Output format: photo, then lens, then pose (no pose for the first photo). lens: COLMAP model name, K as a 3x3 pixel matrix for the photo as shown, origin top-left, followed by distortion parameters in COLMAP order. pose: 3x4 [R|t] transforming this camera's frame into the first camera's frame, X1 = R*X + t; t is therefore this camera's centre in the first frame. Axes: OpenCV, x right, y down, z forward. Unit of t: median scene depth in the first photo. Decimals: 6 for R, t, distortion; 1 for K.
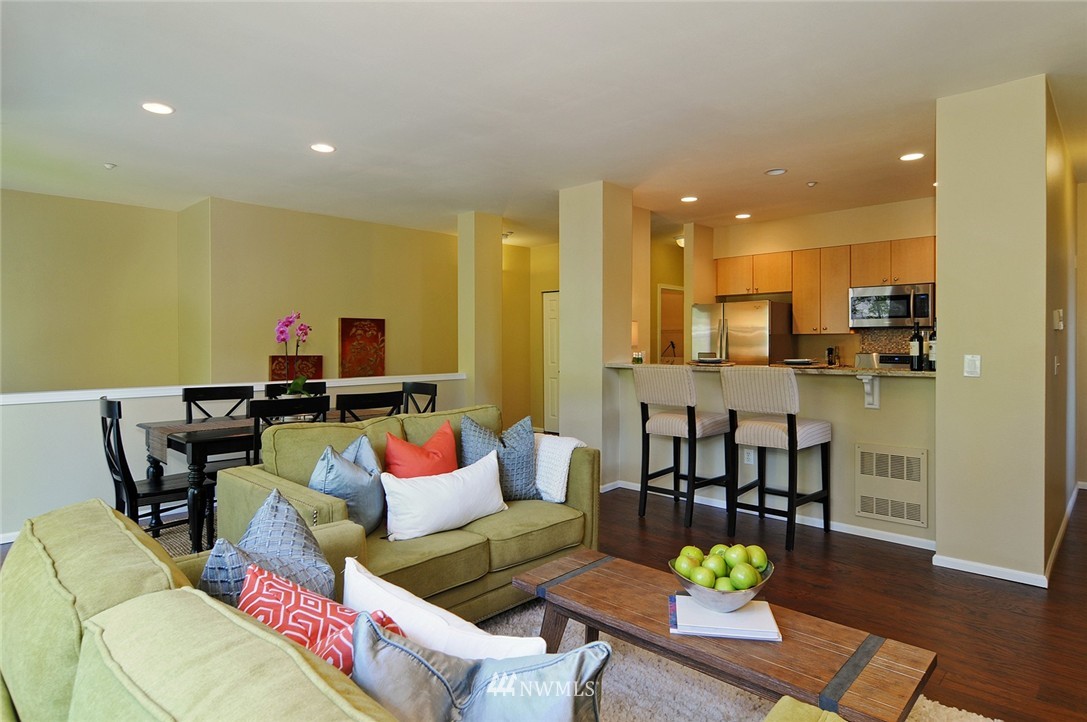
lens RADIAL K [[595.5, 0, 560.6], [0, 595.5, 360.4], [0, 0, 1]] dist [-0.004199, -0.000716]
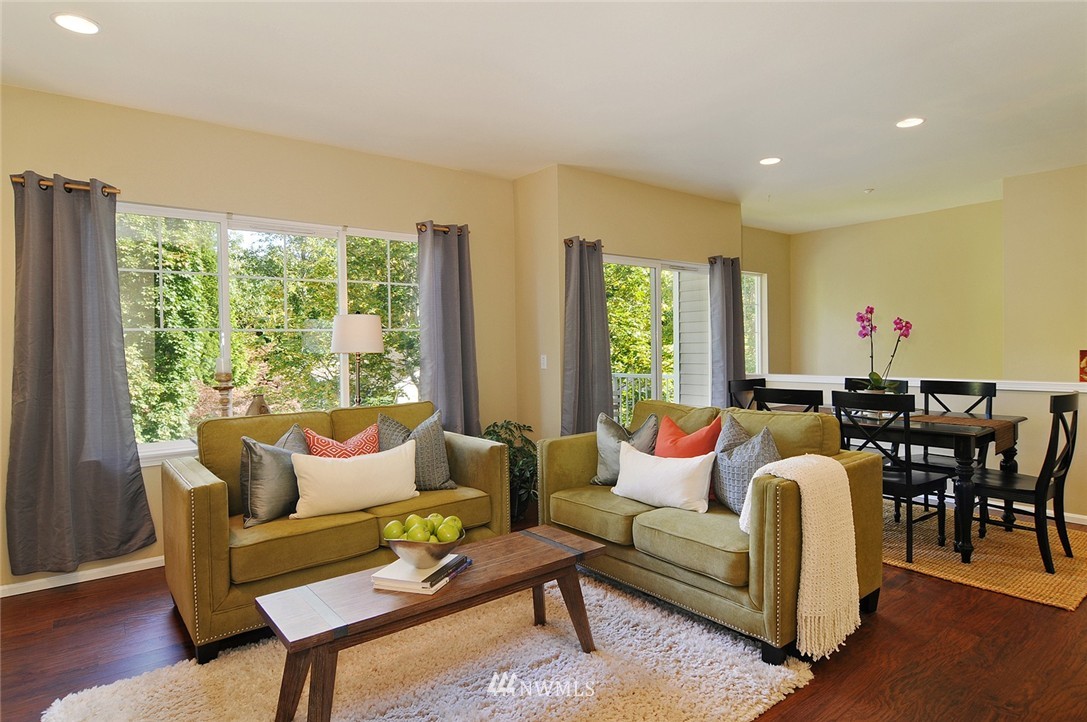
lens RADIAL K [[595.5, 0, 549.8], [0, 595.5, 352.5], [0, 0, 1]] dist [-0.004199, -0.000716]
pose [[-0.126467, 0.013178, -0.991883, 0.529522], [-0.008080, 0.999865, 0.014314, -0.012726], [0.991938, 0.009824, -0.126344, 0.518977]]
